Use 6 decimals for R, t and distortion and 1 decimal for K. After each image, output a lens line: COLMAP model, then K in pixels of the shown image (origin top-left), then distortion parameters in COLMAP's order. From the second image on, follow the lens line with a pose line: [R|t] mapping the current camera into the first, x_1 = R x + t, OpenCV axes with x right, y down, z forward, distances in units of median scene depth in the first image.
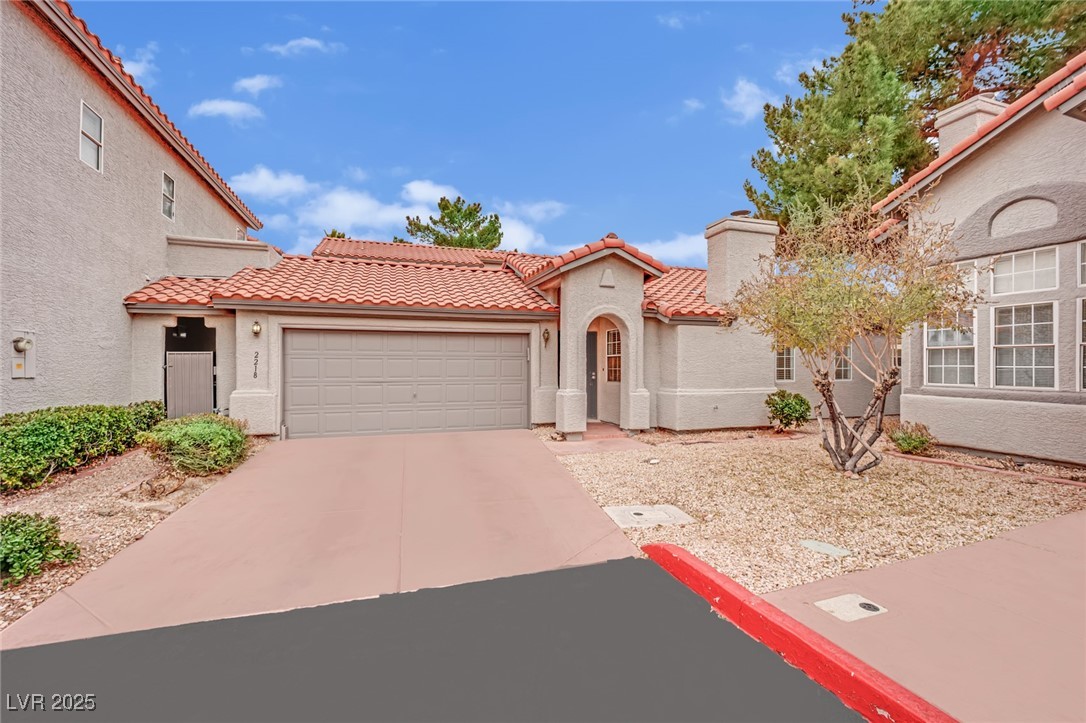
lens RADIAL K [[449.5, 0, 544.6], [0, 449.5, 360.7], [0, 0, 1]] dist [-0.020125, -0.001456]
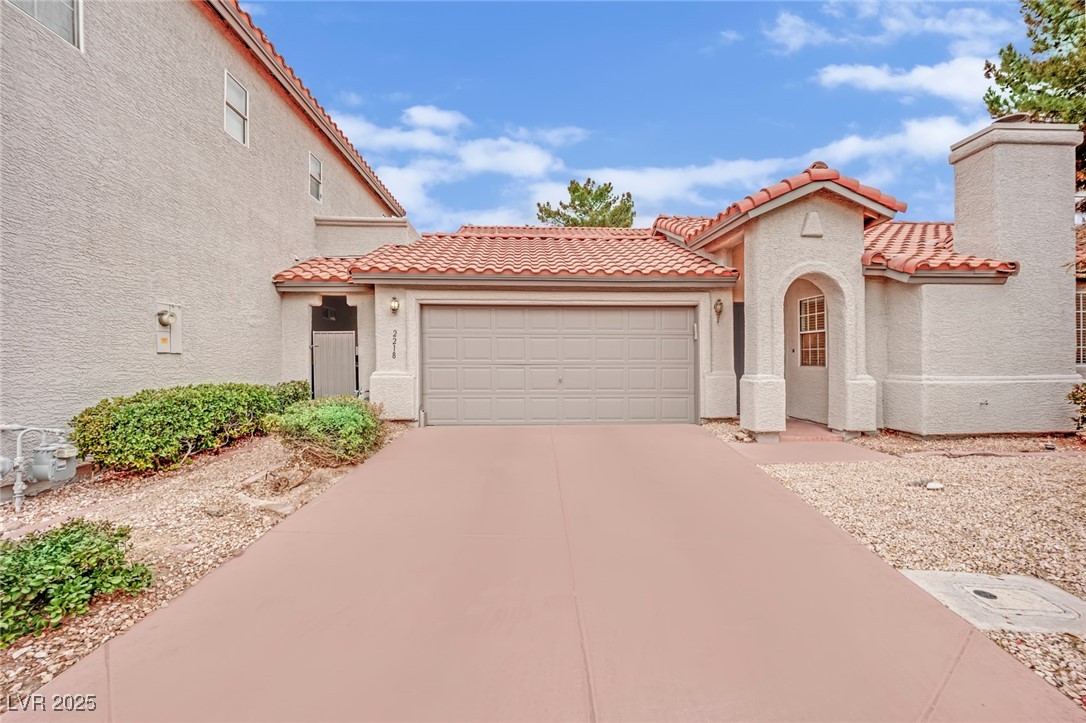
lens RADIAL K [[449.5, 0, 546.5], [0, 449.5, 352.0], [0, 0, 1]] dist [-0.020125, -0.001456]
pose [[0.963727, -0.003964, -0.266861, -0.086685], [0.003883, 0.999992, -0.000832, 0.024400], [0.266862, -0.000234, 0.963735, 0.172080]]
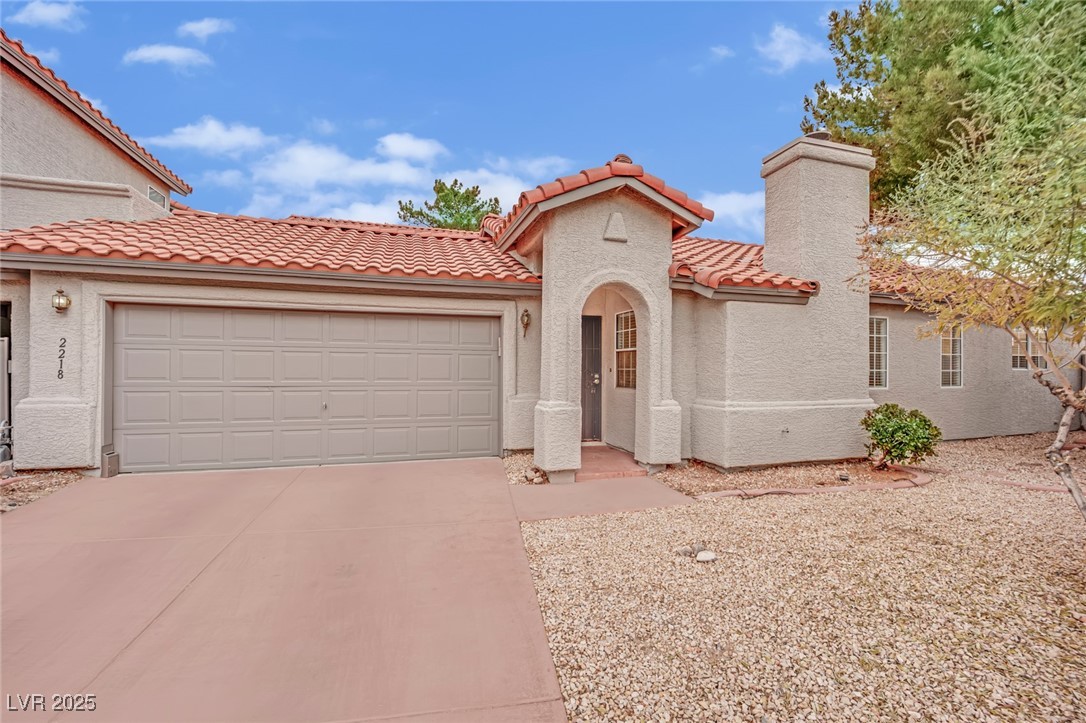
lens RADIAL K [[449.5, 0, 546.5], [0, 449.5, 359.0], [0, 0, 1]] dist [-0.020125, -0.001456]
pose [[0.999580, 0.006865, -0.028163, 0.059324], [-0.007094, 0.999943, -0.008037, 0.009655], [0.028106, 0.008233, 0.999571, 0.356318]]
